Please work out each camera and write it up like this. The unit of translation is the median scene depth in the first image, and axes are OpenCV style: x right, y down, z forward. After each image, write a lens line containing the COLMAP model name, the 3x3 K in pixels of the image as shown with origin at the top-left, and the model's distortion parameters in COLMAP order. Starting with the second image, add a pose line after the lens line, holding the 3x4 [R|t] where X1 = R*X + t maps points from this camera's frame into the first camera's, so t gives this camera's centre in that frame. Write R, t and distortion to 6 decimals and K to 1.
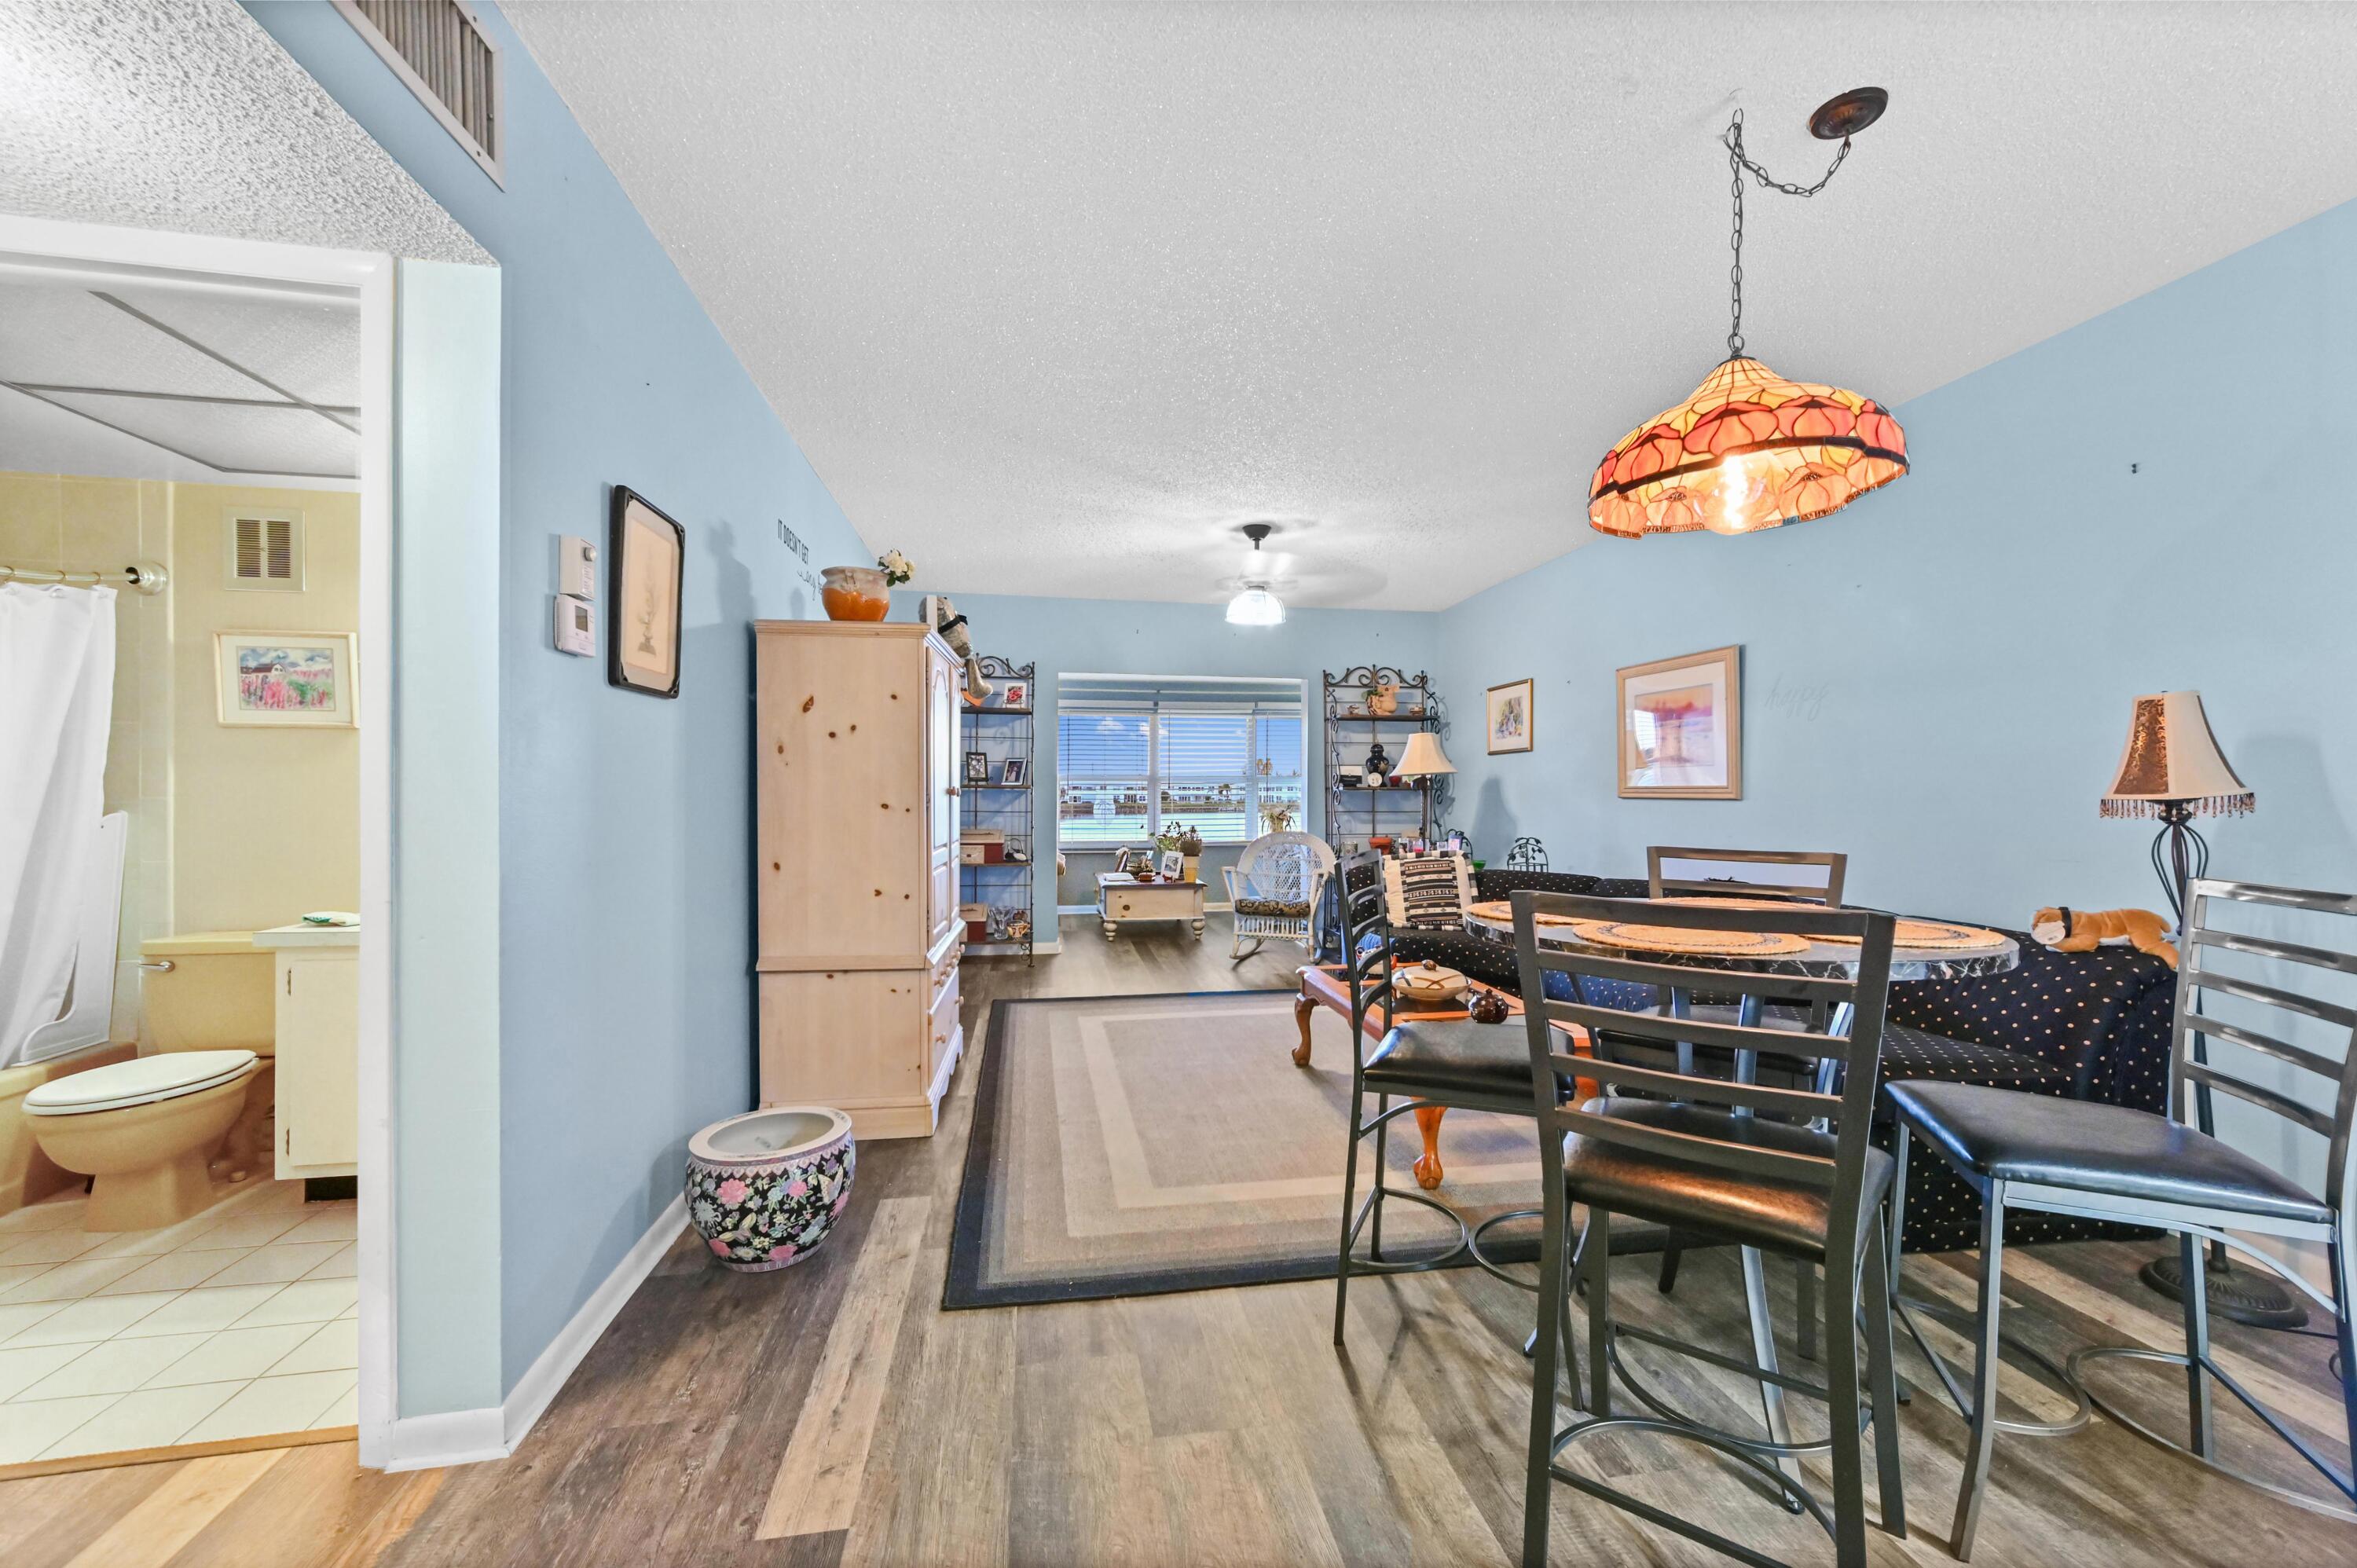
lens RADIAL K [[926.8, 0, 1232.5], [0, 926.8, 792.6], [0, 0, 1]] dist [-0.000944, 0.000052]
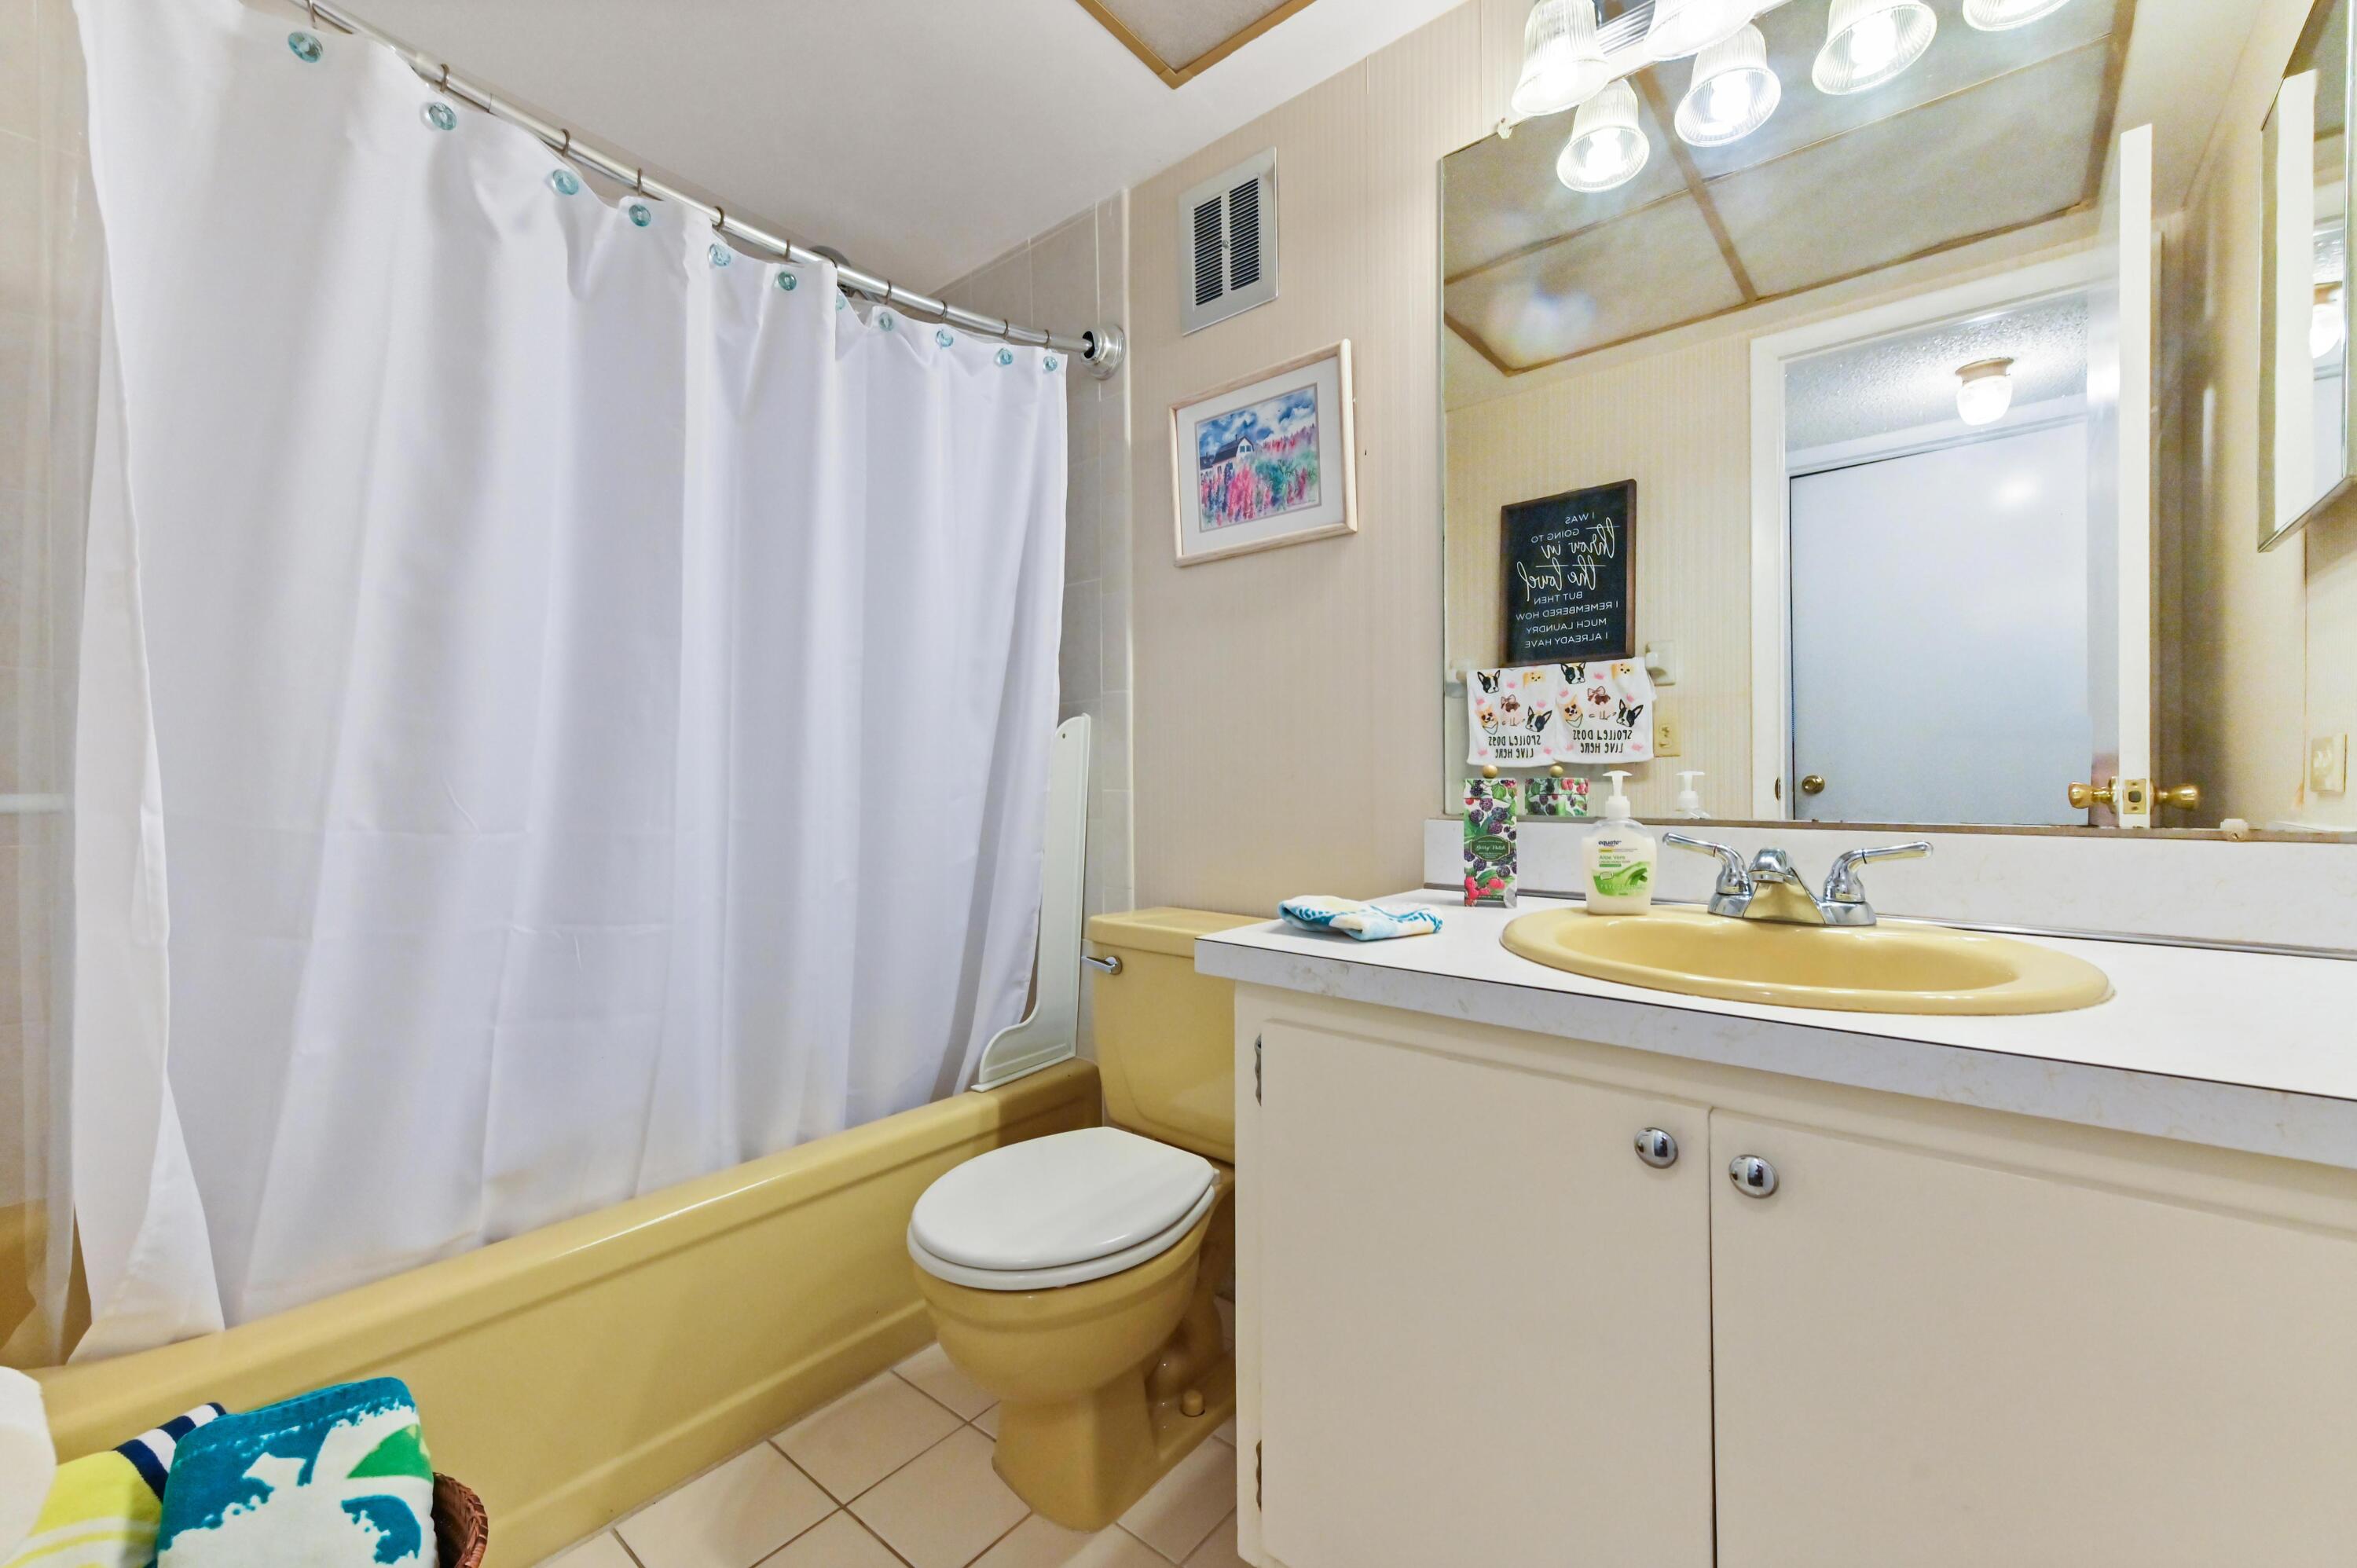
lens RADIAL K [[954.3, 0, 1183.1], [0, 954.3, 754.5], [0, 0, 1]] dist [0.009610, 0.000005]
pose [[0.635380, -0.028134, -0.771687, -0.617479], [0.003404, 0.999428, -0.033635, 0.071614], [0.772192, 0.018744, 0.635113, 0.611583]]
